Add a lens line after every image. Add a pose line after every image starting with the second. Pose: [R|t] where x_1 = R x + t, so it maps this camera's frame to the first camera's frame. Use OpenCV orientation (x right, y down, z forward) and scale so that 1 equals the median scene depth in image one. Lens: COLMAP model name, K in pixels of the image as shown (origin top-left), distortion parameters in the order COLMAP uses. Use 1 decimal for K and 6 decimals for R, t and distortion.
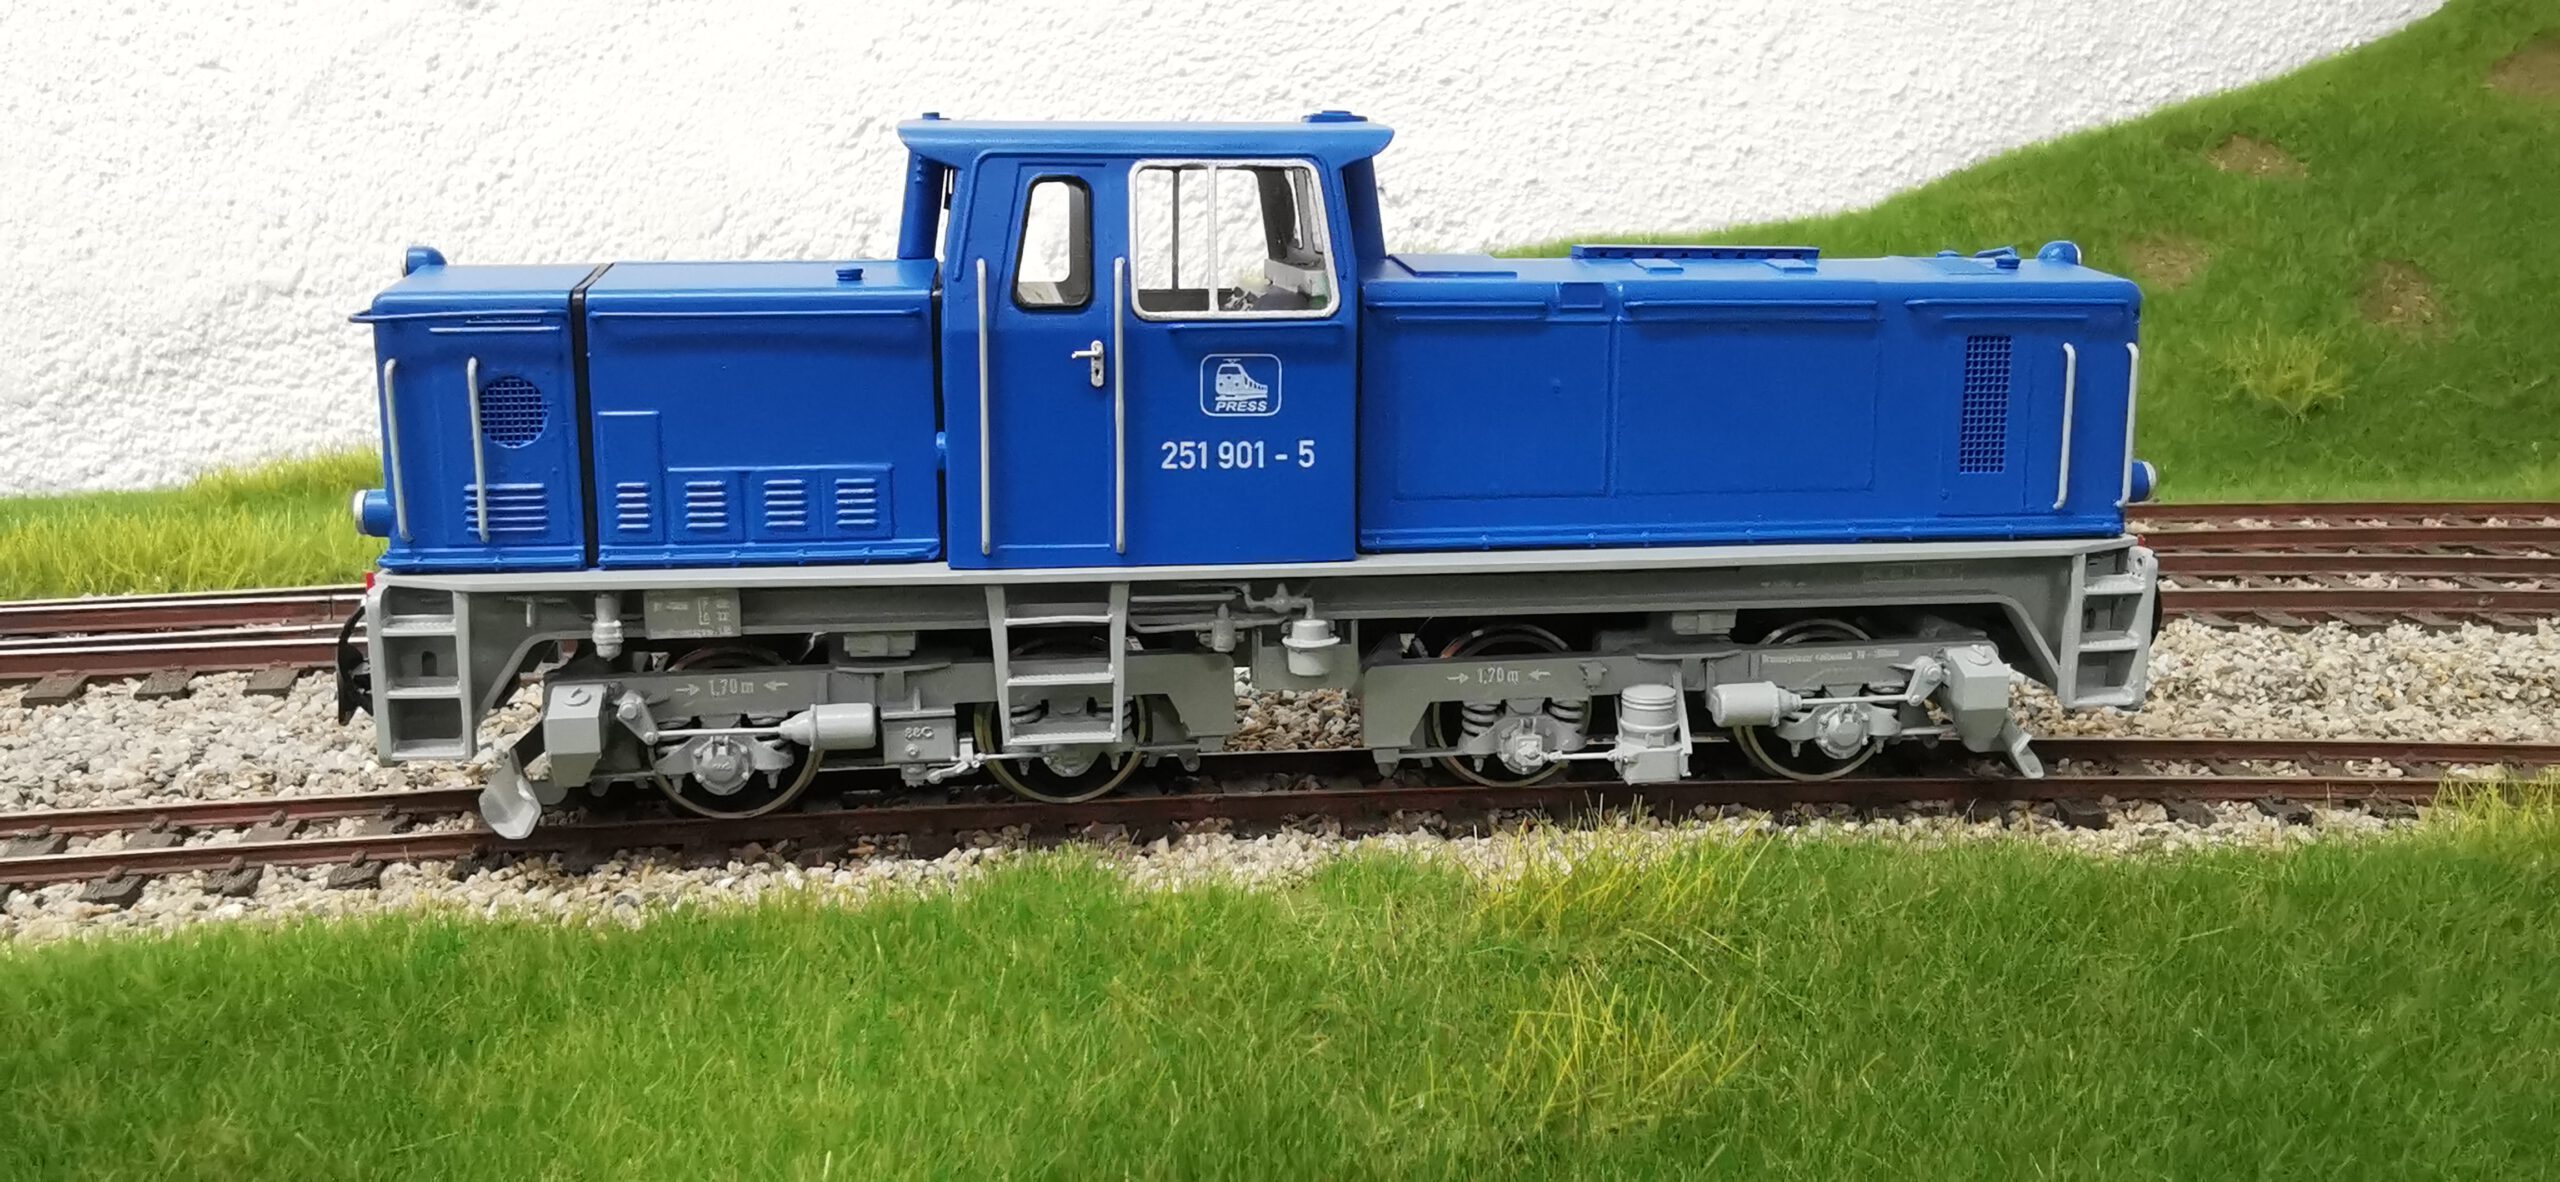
lens RADIAL K [[2065.1, 0, 1280.0], [0, 2065.1, 591.0], [0, 0, 1]] dist [-0.005843, -0.000916]
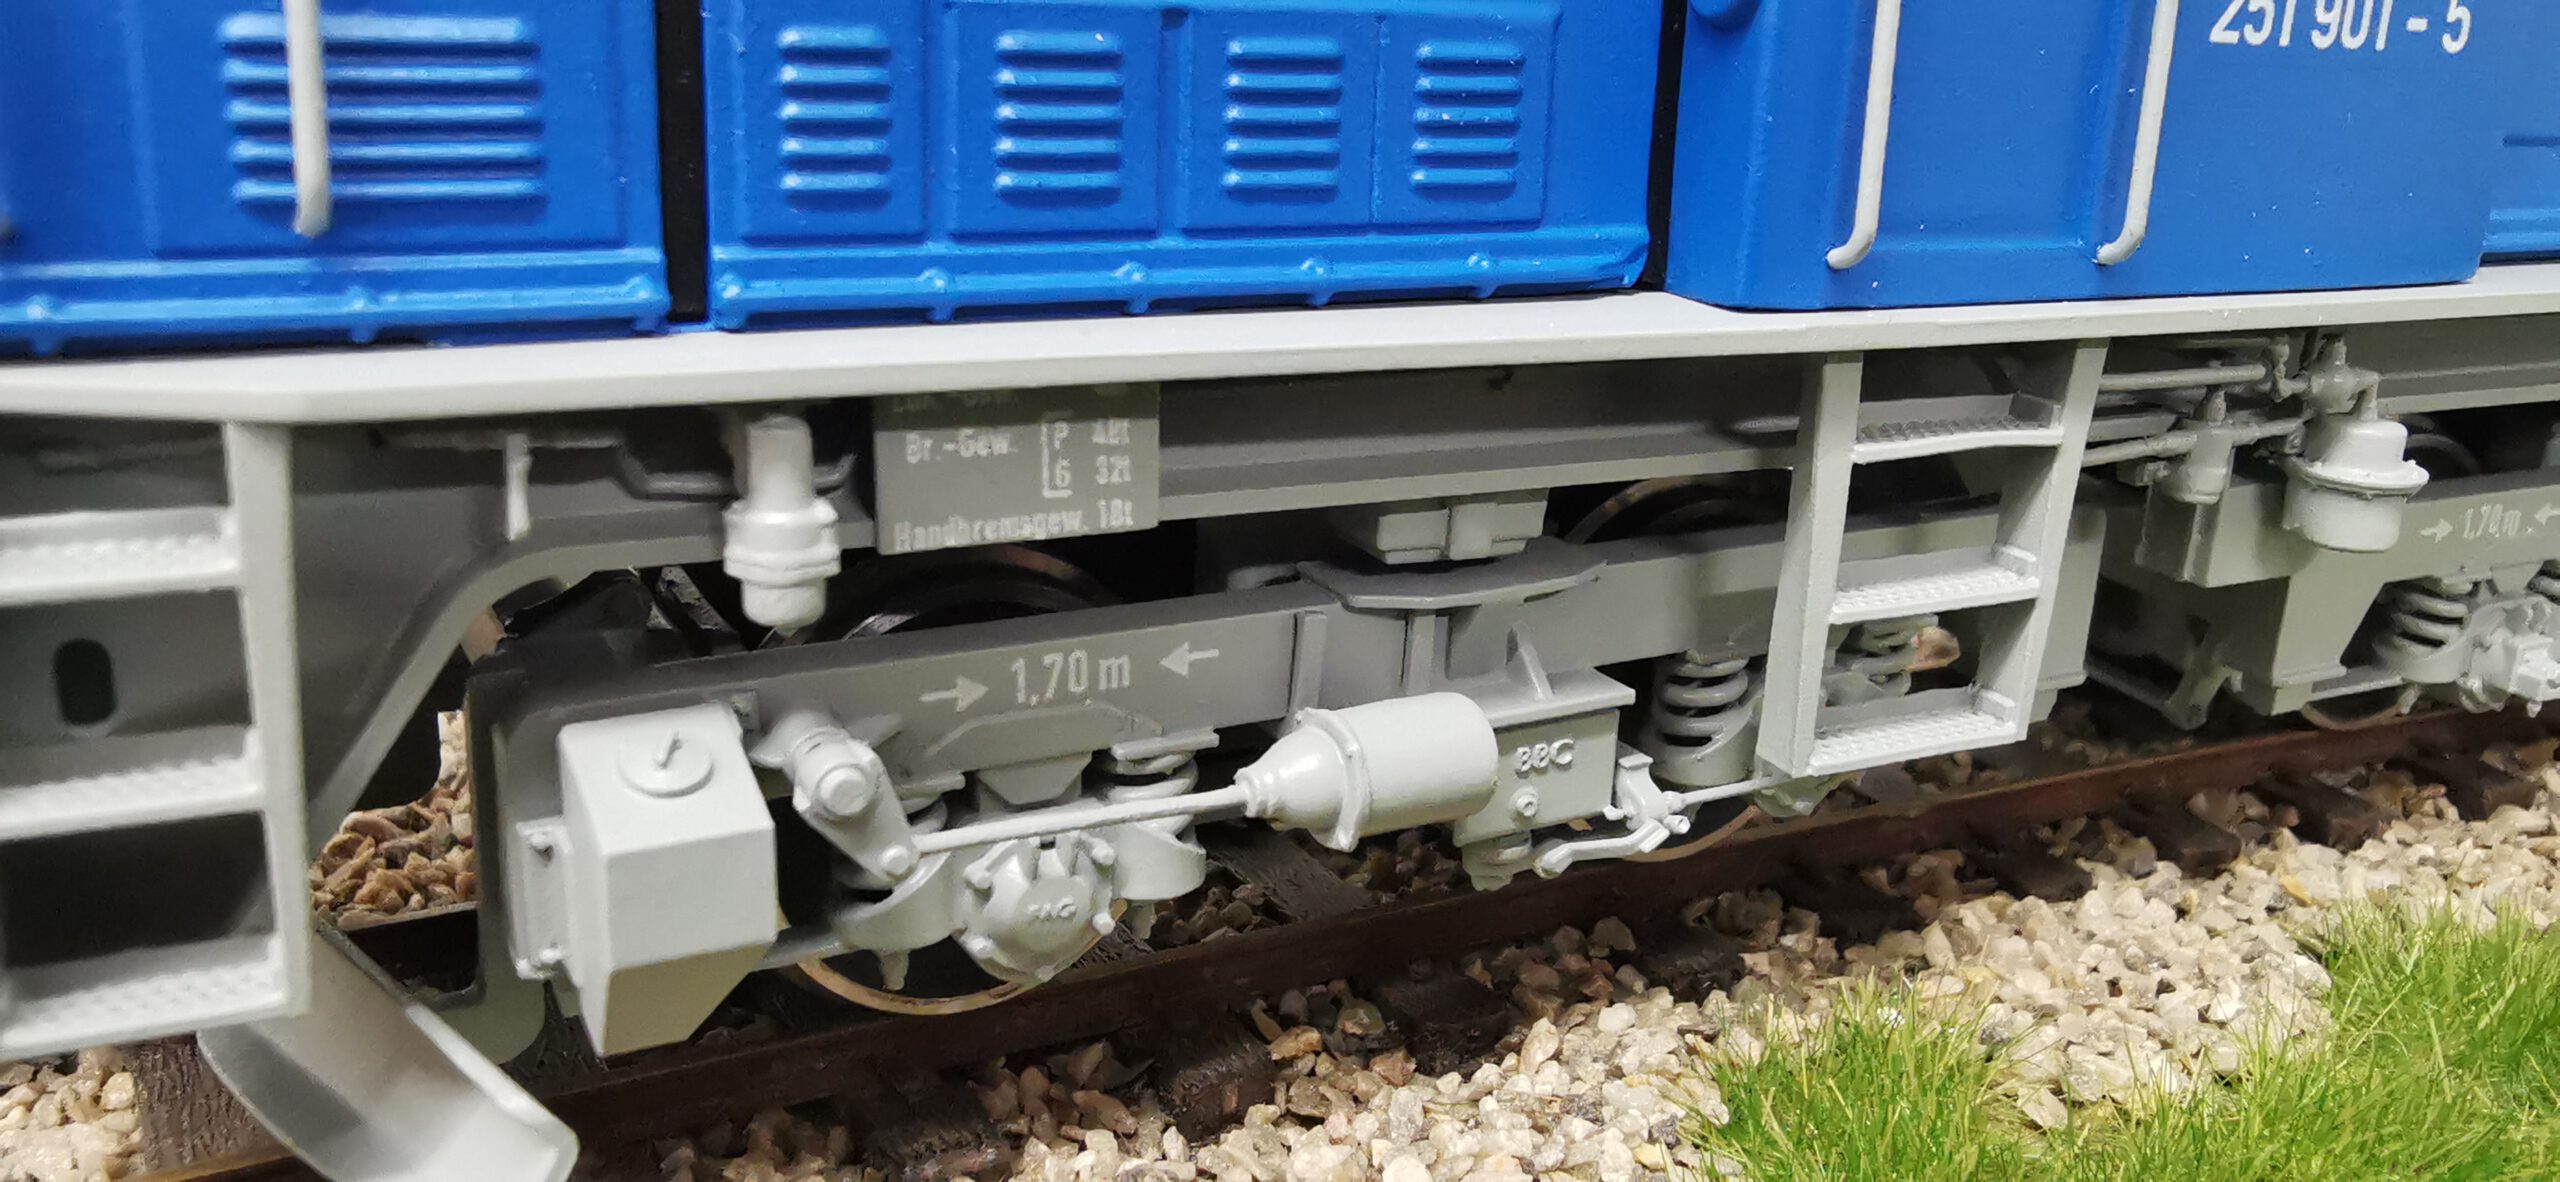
lens RADIAL K [[2087.1, 0, 1280.0], [0, 2087.1, 591.0], [0, 0, 1]] dist [-0.084166, 0.107362]
pose [[0.941056, -0.060342, 0.332824, -0.349854], [0.023985, 0.993386, 0.112286, -0.004510], [-0.337398, -0.097684, 0.936280, 0.678274]]
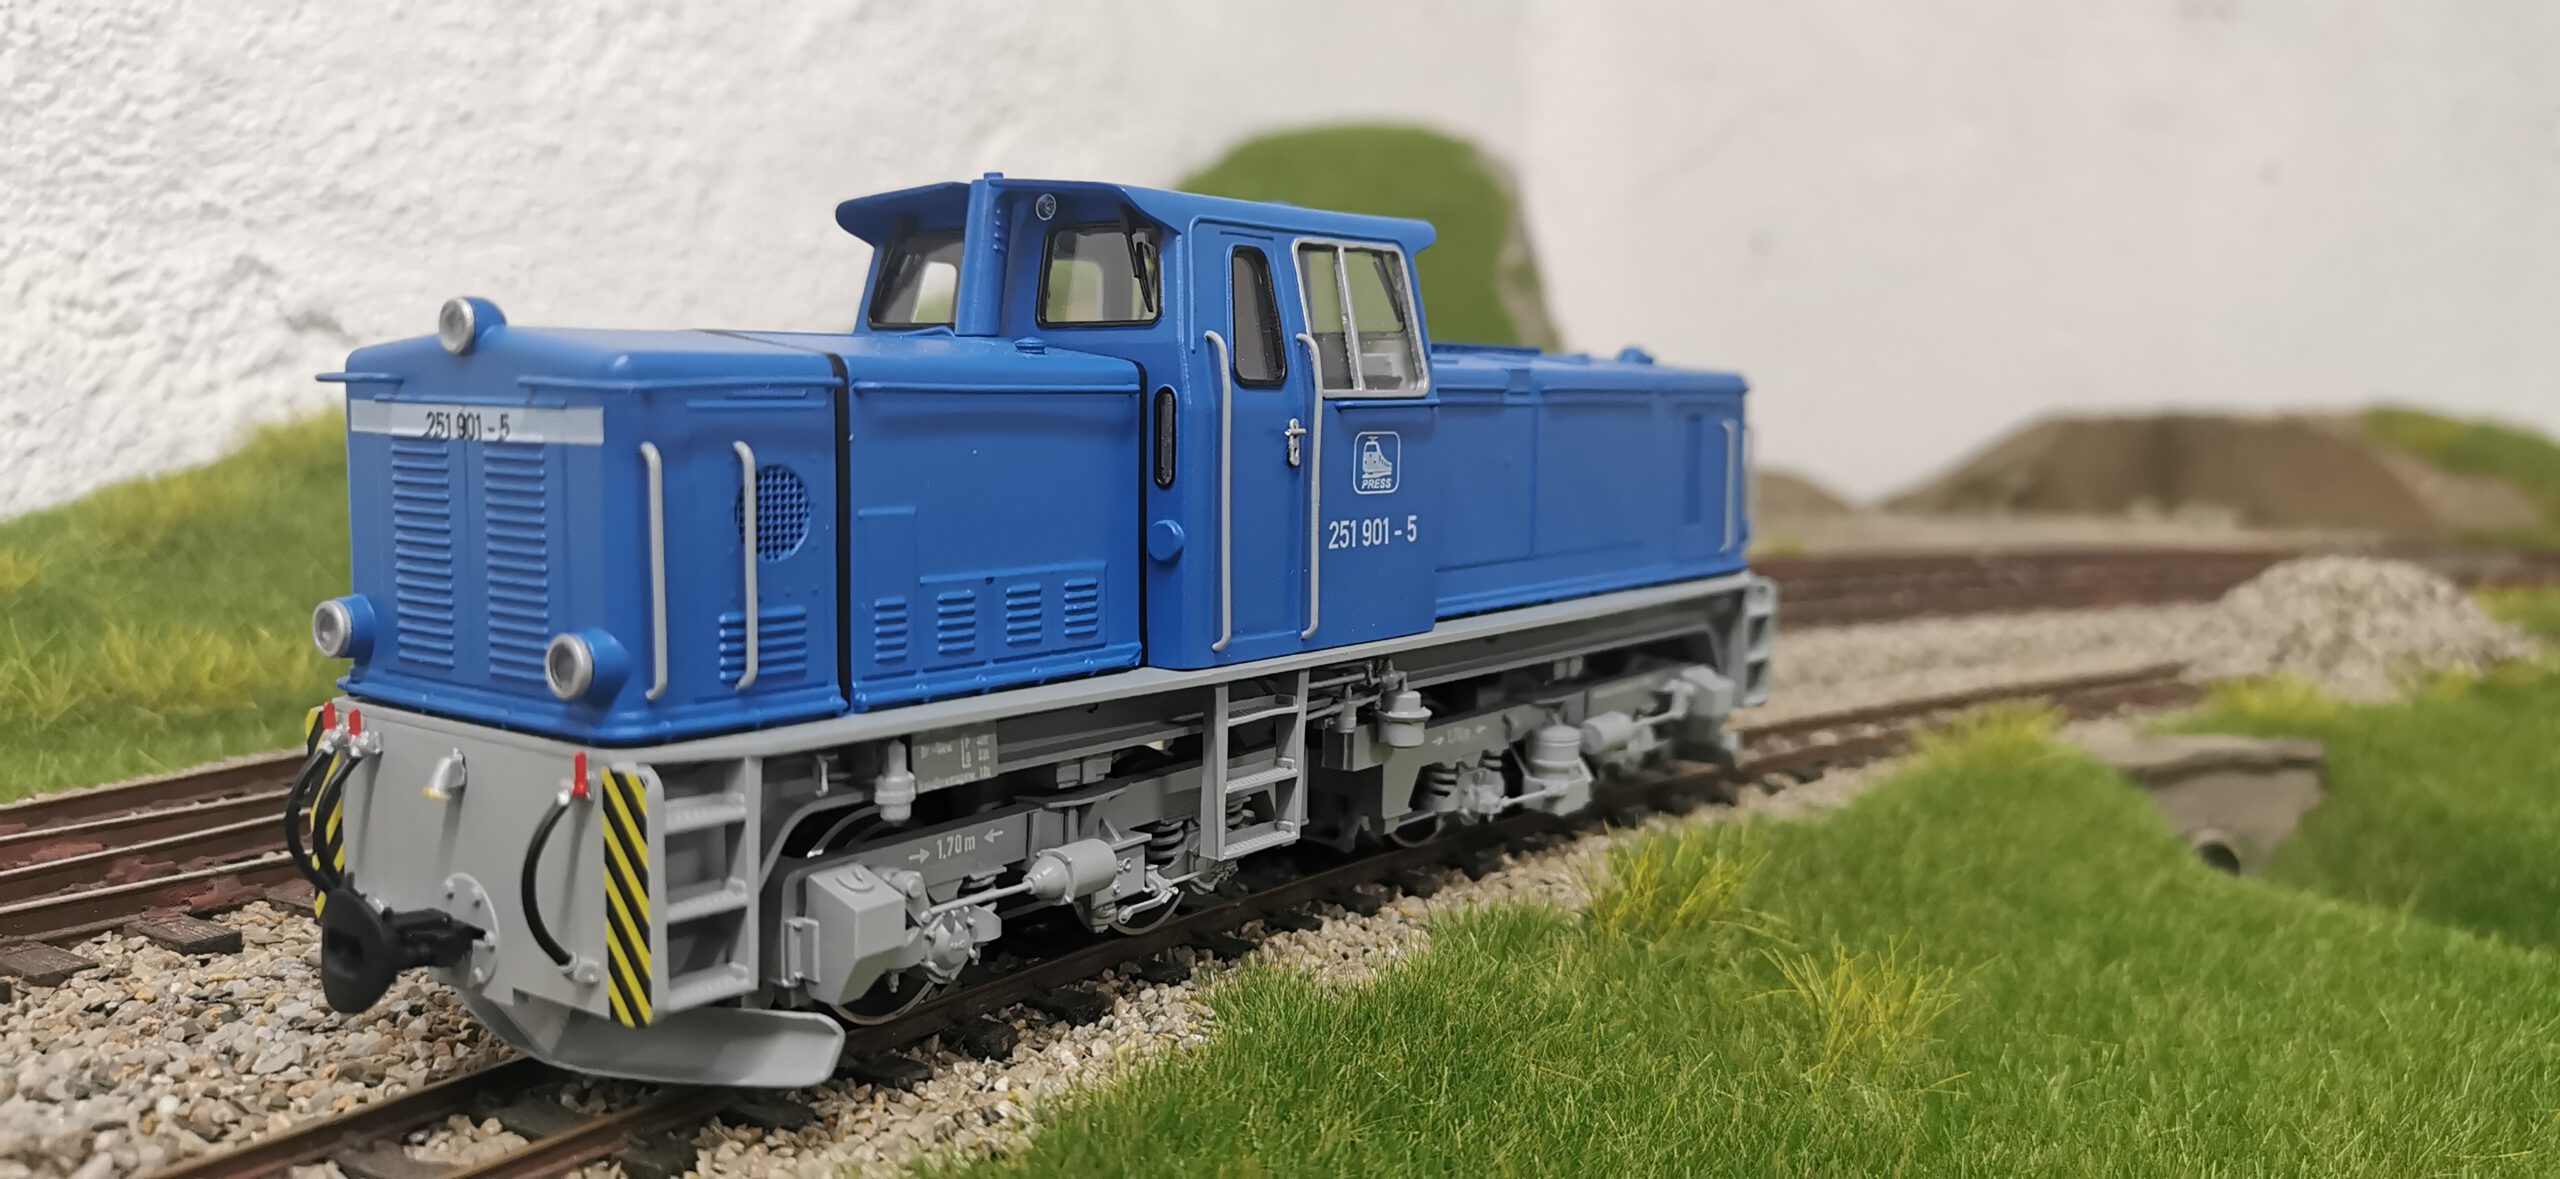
lens RADIAL K [[2042.7, 0, 1280.0], [0, 2042.7, 589.5], [0, 0, 1]] dist [0.000382, 0.002241]
pose [[0.697200, -0.065144, 0.713911, -0.755086], [0.128882, 0.991027, -0.035435, -0.008730], [-0.705196, 0.116715, 0.699340, 0.335619]]
